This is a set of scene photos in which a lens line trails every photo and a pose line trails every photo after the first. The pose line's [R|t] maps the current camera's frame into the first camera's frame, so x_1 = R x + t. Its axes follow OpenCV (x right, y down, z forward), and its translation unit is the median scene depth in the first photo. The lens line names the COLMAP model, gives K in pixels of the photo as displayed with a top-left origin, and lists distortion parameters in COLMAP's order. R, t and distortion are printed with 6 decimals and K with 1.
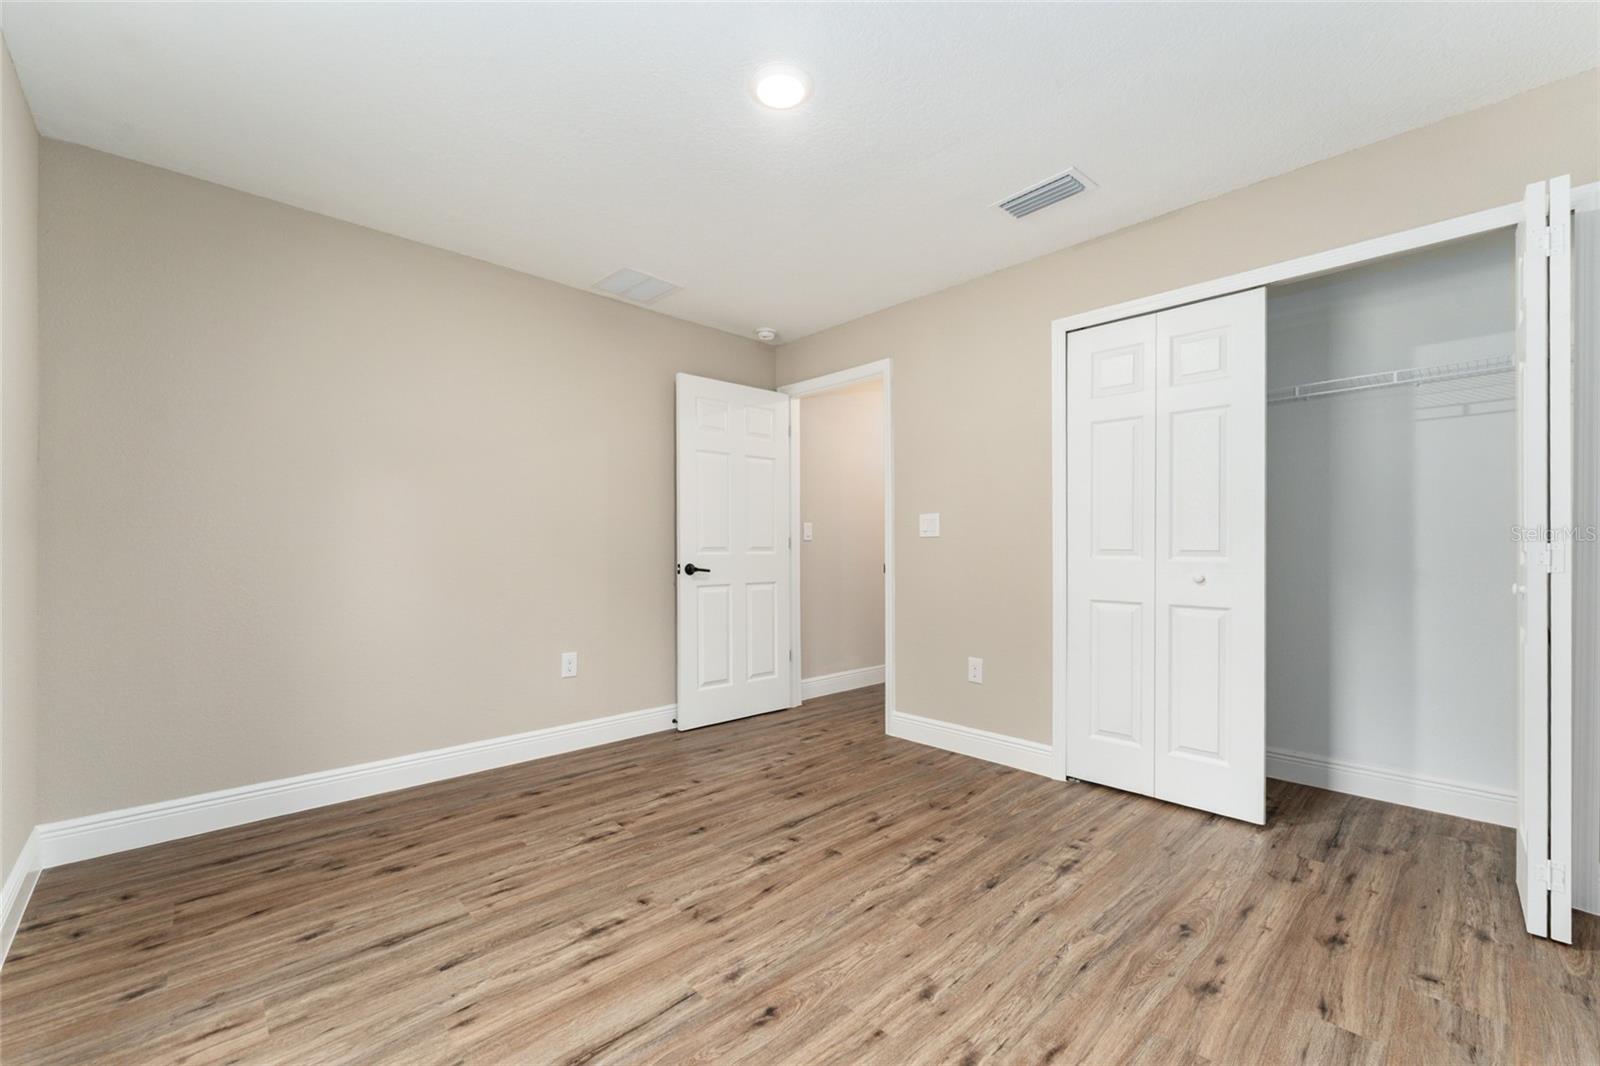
lens RADIAL K [[642.0, 0, 800.0], [0, 642.0, 533.0], [0, 0, 1]] dist [-0.001179, -0.000618]
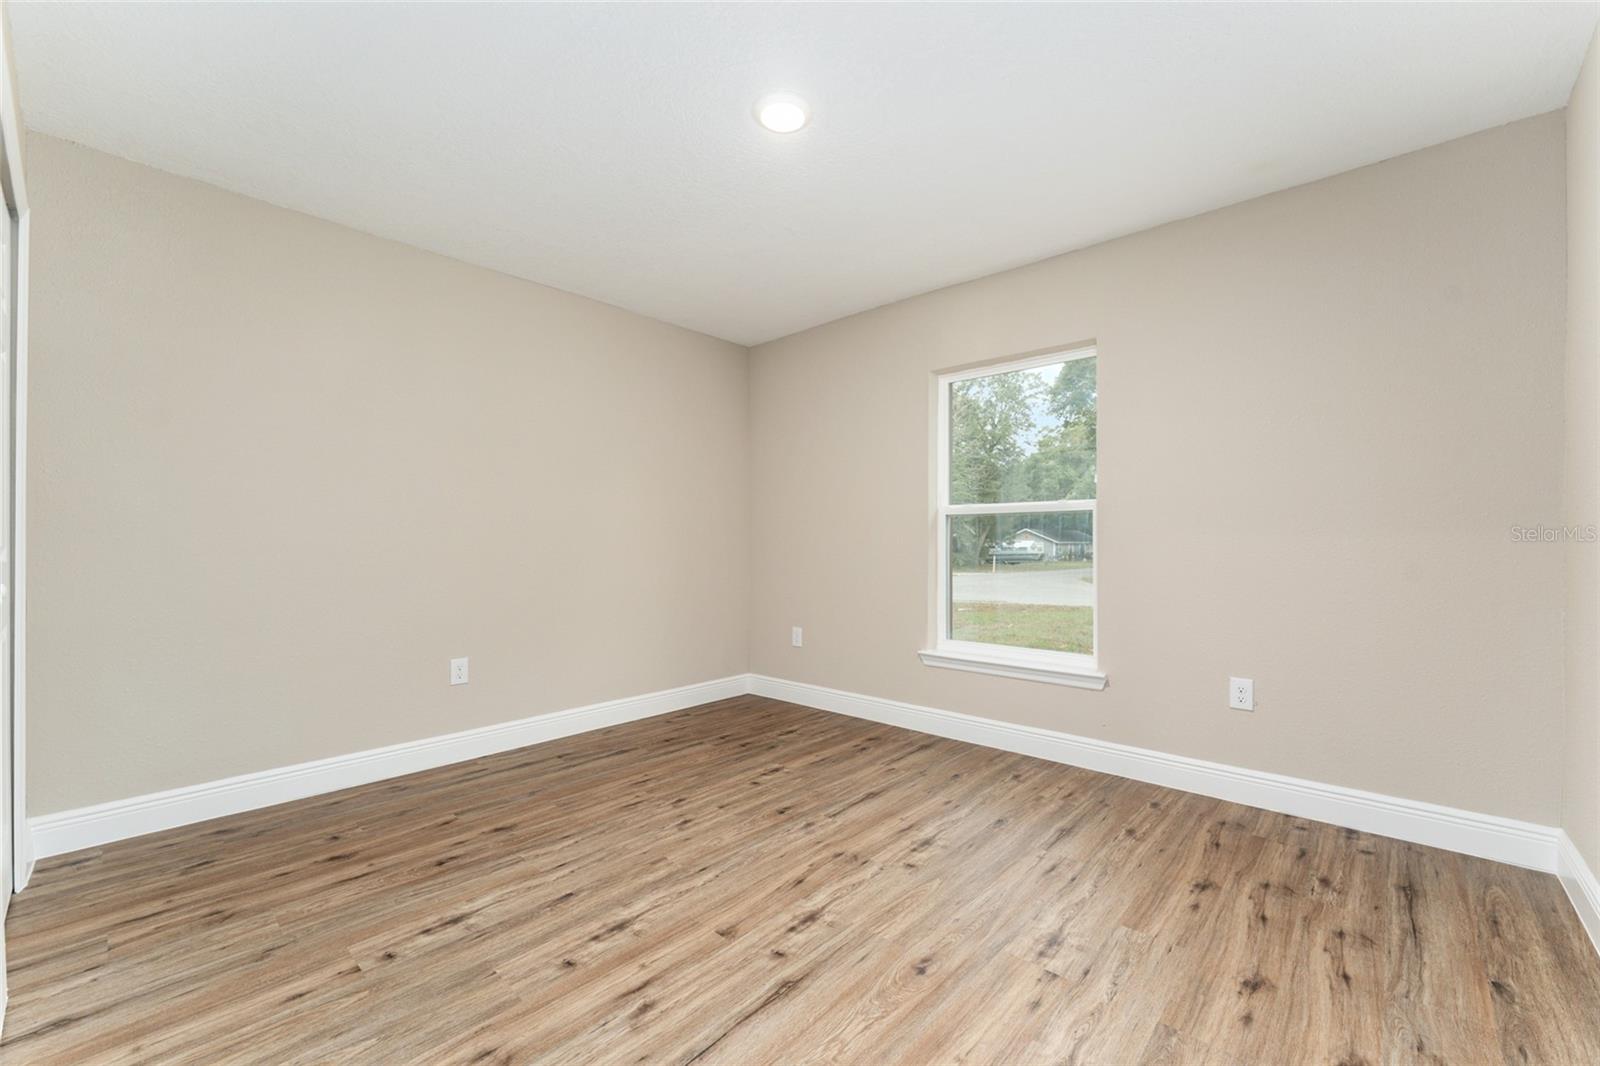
lens RADIAL K [[642.0, 0, 800.0], [0, 642.0, 533.0], [0, 0, 1]] dist [-0.001179, -0.000618]
pose [[-0.997477, 0.000275, -0.070993, 0.019913], [0.003543, 0.998939, -0.045919, 0.056396], [0.070905, -0.046054, -0.996419, 2.052905]]
